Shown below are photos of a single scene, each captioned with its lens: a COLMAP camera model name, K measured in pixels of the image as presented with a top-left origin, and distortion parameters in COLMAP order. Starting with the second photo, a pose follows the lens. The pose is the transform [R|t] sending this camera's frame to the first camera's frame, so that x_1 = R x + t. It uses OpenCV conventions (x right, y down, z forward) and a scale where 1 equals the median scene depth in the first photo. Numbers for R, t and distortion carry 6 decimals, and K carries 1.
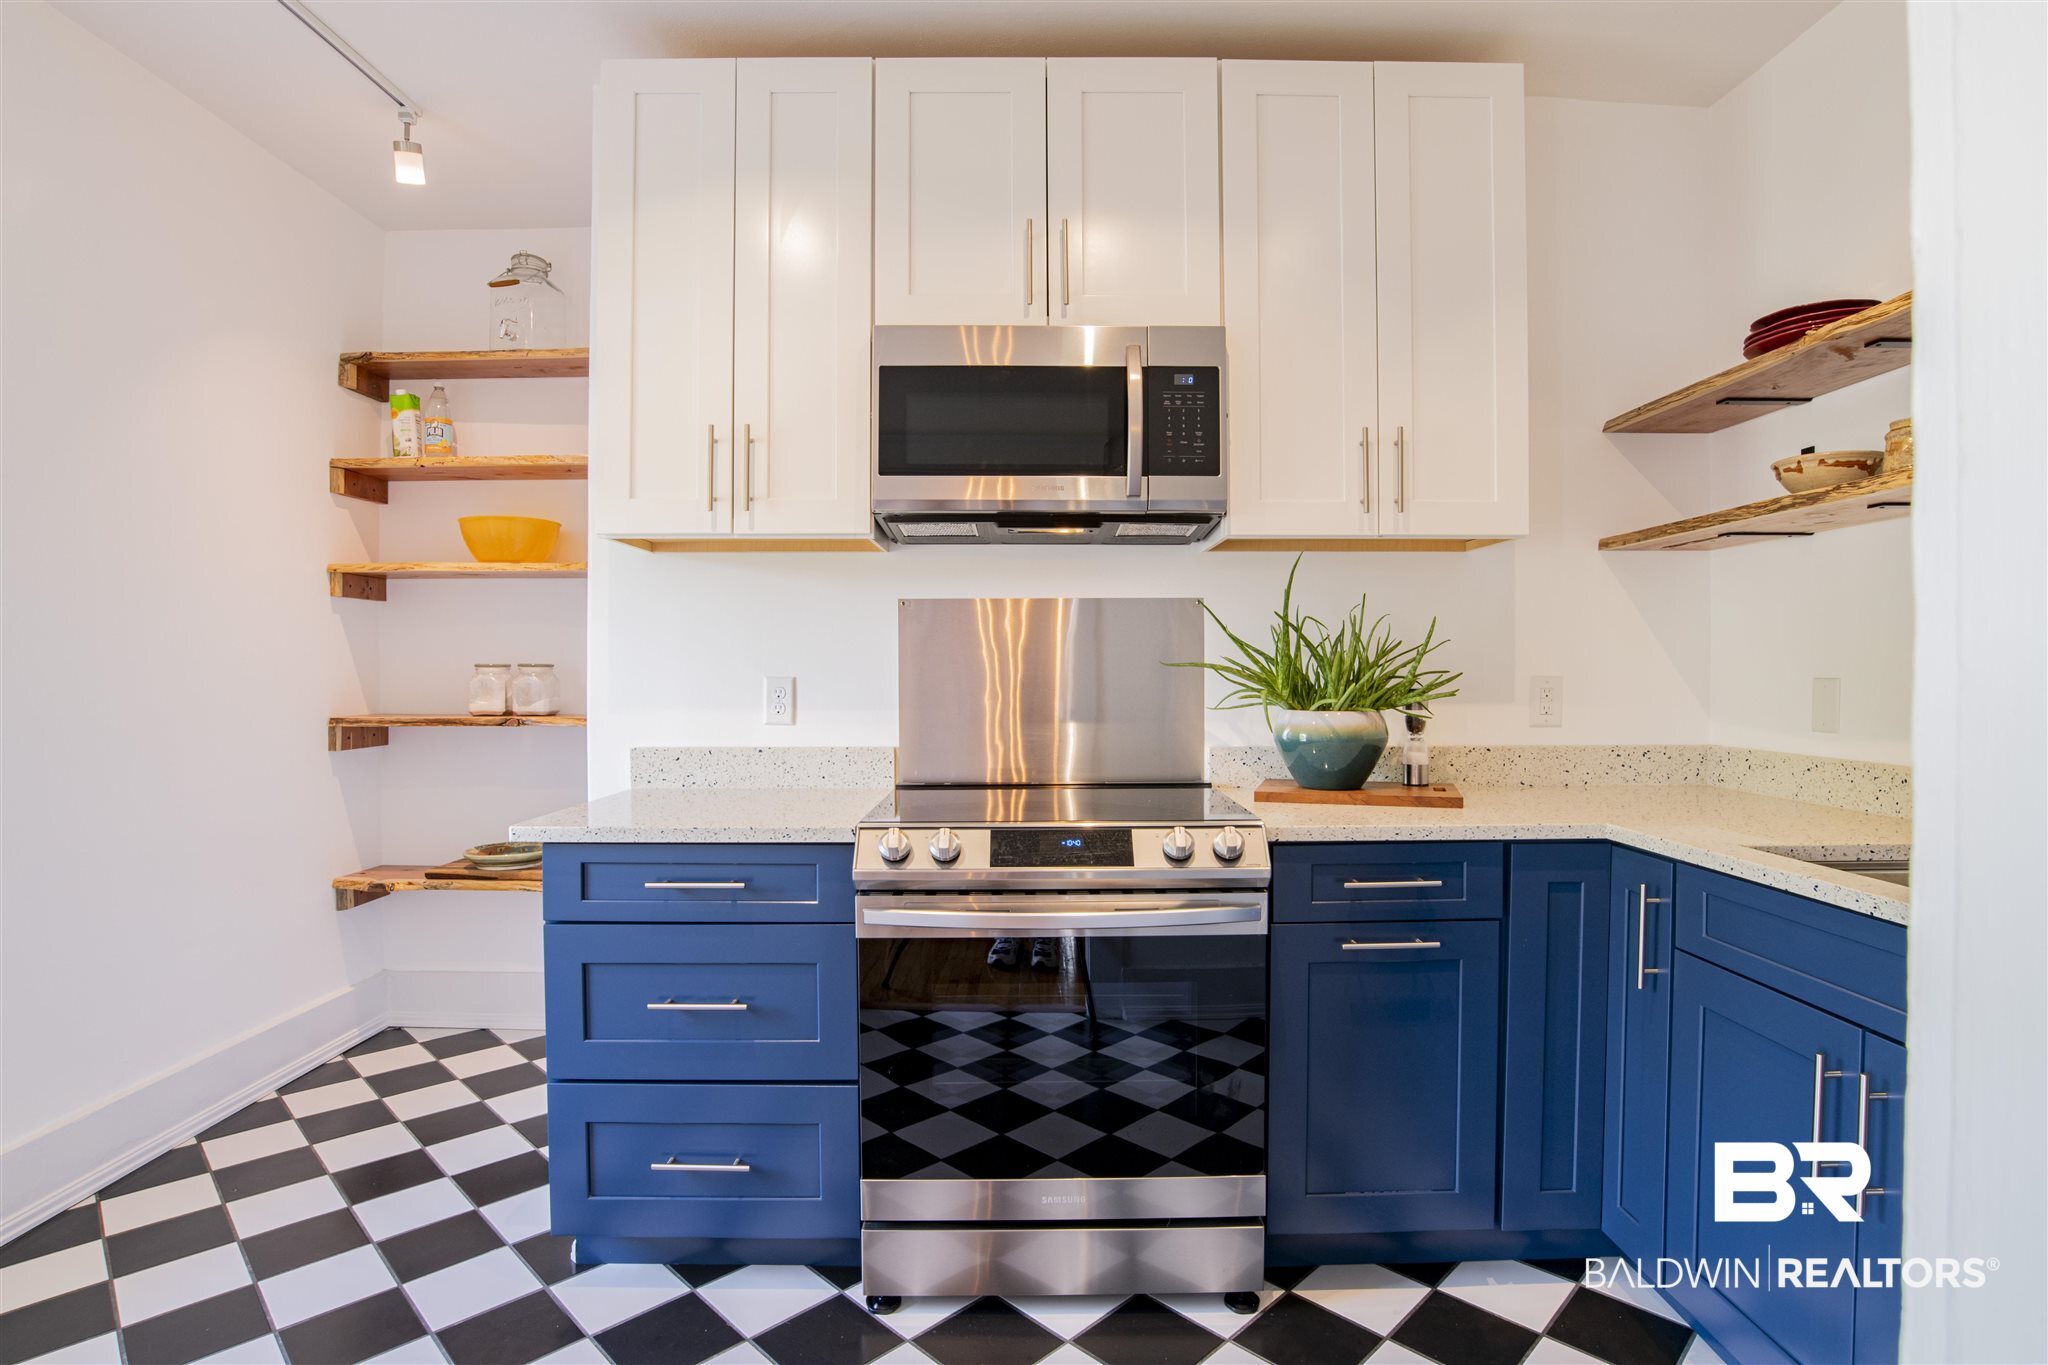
lens RADIAL K [[1064.9, 0, 1045.8], [0, 1064.9, 668.7], [0, 0, 1]] dist [-0.057207, 0.029401]
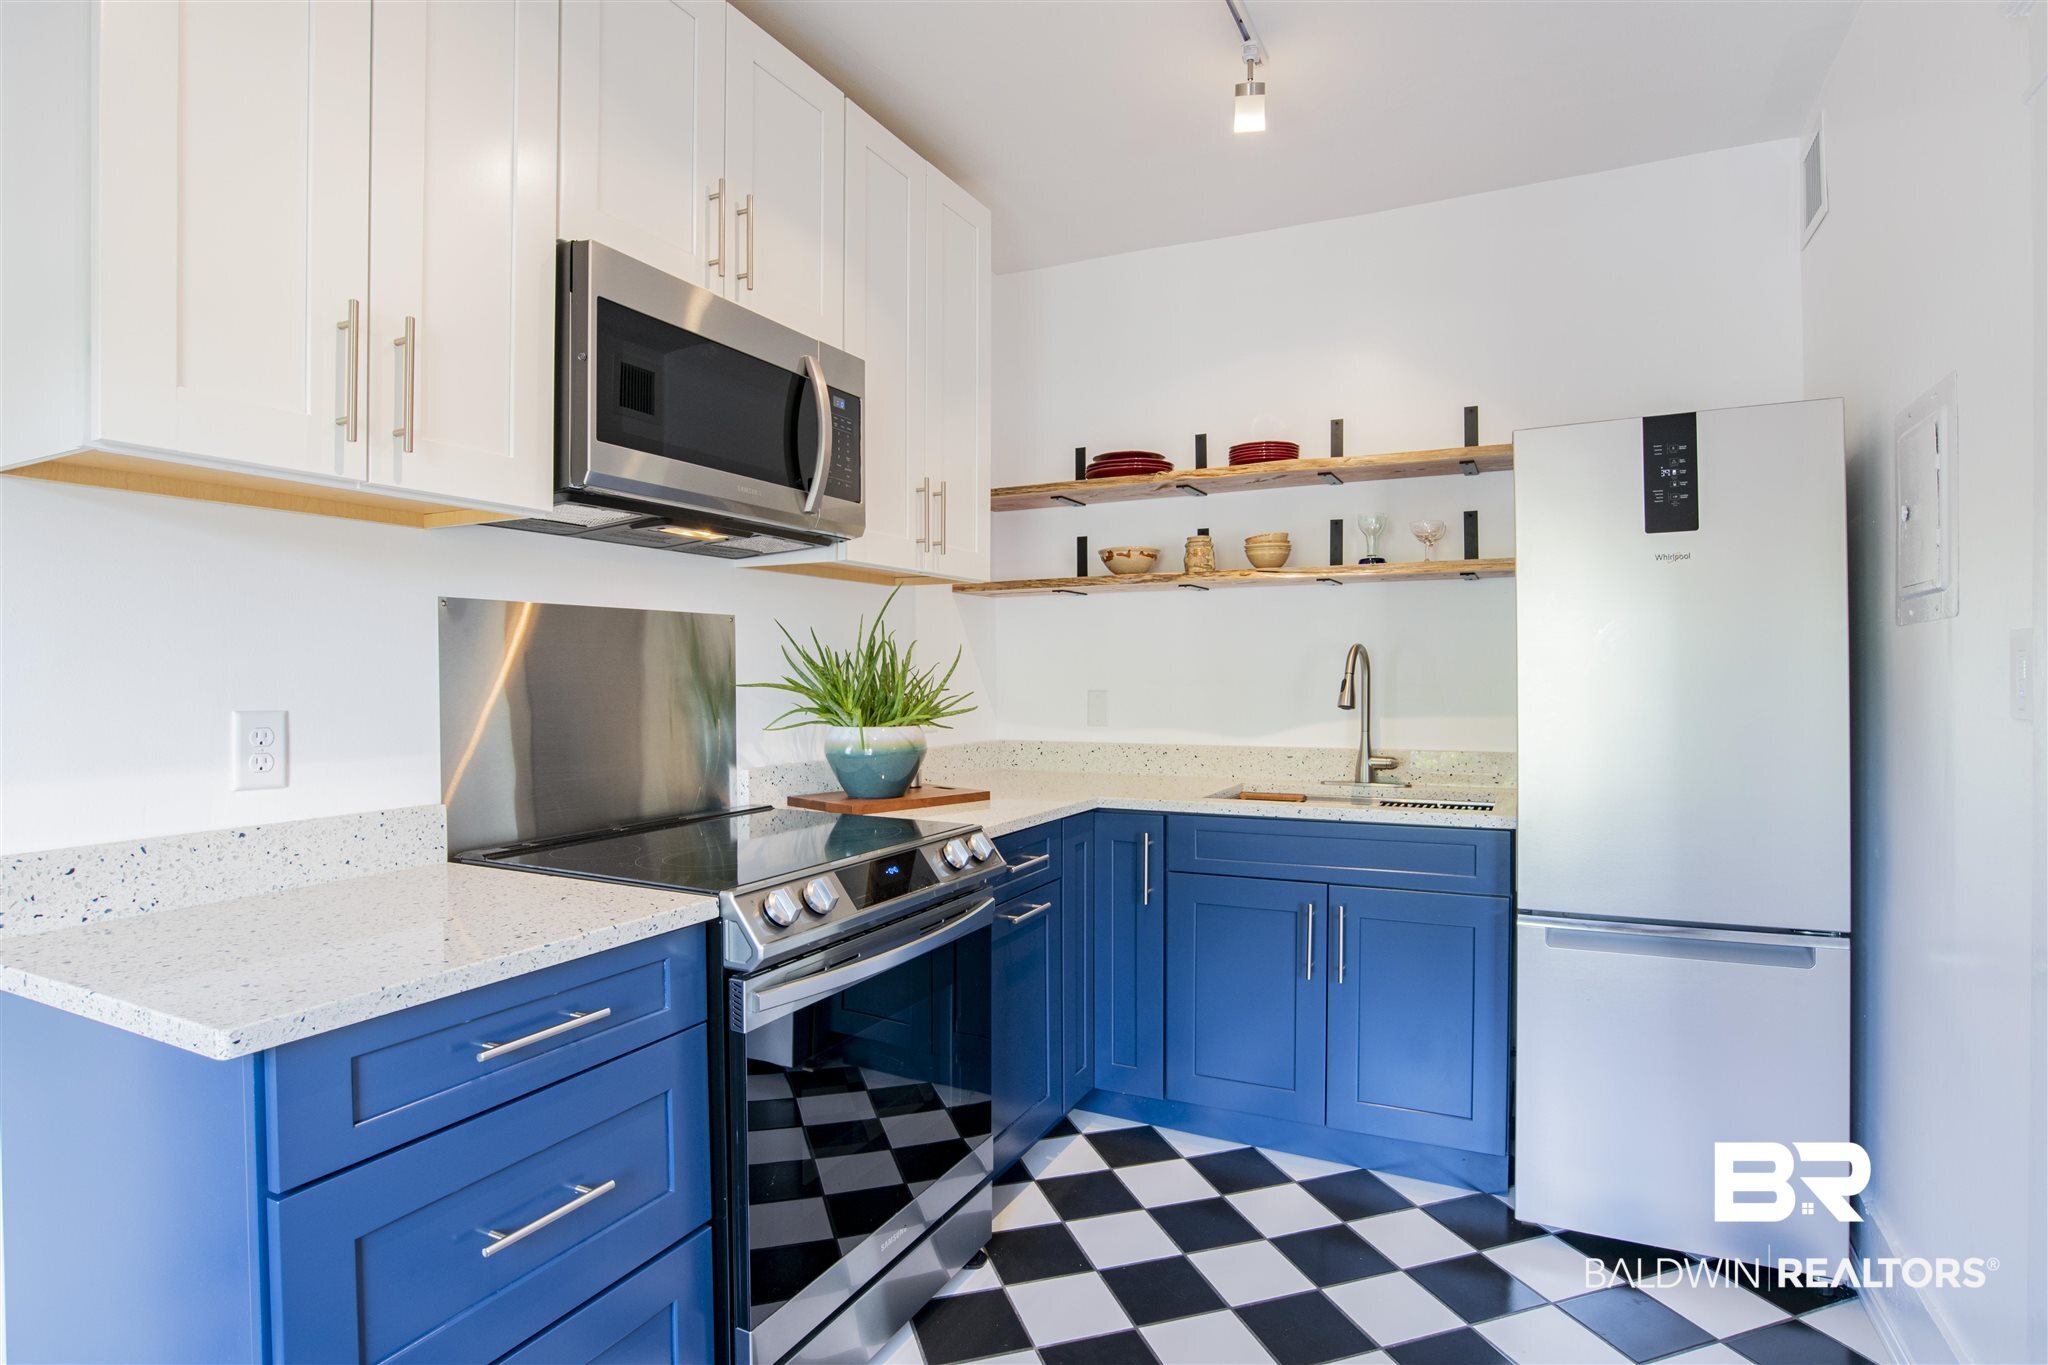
lens RADIAL K [[1093.0, 0, 1046.6], [0, 1093.0, 685.0], [0, 0, 1]] dist [-0.012092, 0.001188]
pose [[0.434813, -0.009374, 0.900472, -0.681692], [0.002188, 0.999954, 0.009354, -0.013171], [-0.900518, -0.002097, 0.434814, 0.352775]]
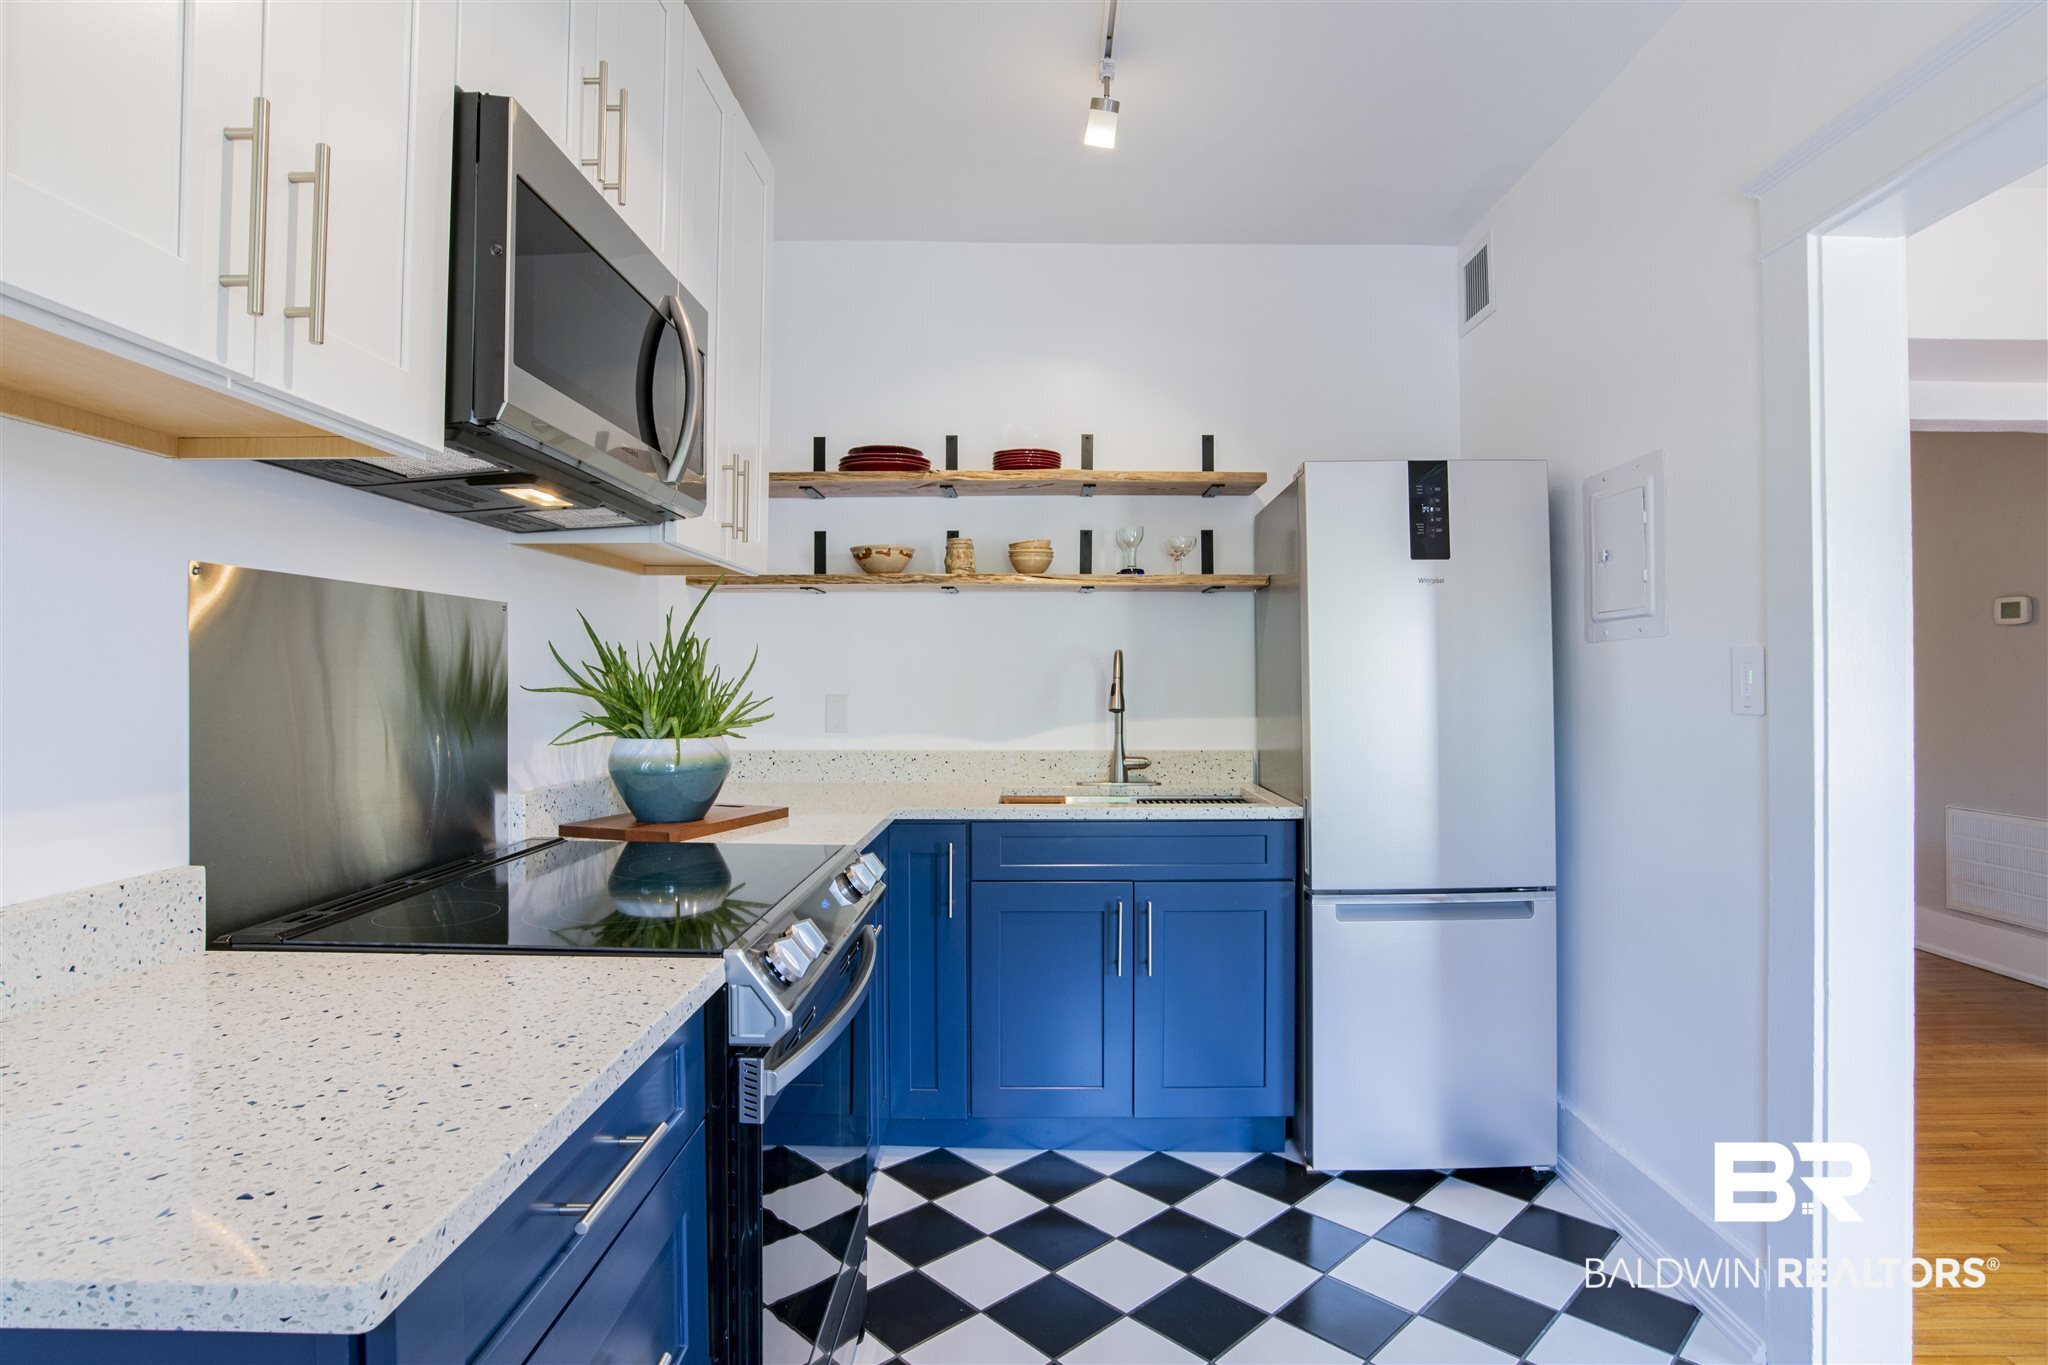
lens RADIAL K [[1064.9, 0, 1045.8], [0, 1064.9, 668.7], [0, 0, 1]] dist [-0.057207, 0.029401]
pose [[0.000157, 0.008797, 0.999961, -0.675430], [-0.001457, 0.999960, -0.008797, -0.014055], [-0.999999, -0.001455, 0.000170, 0.674444]]
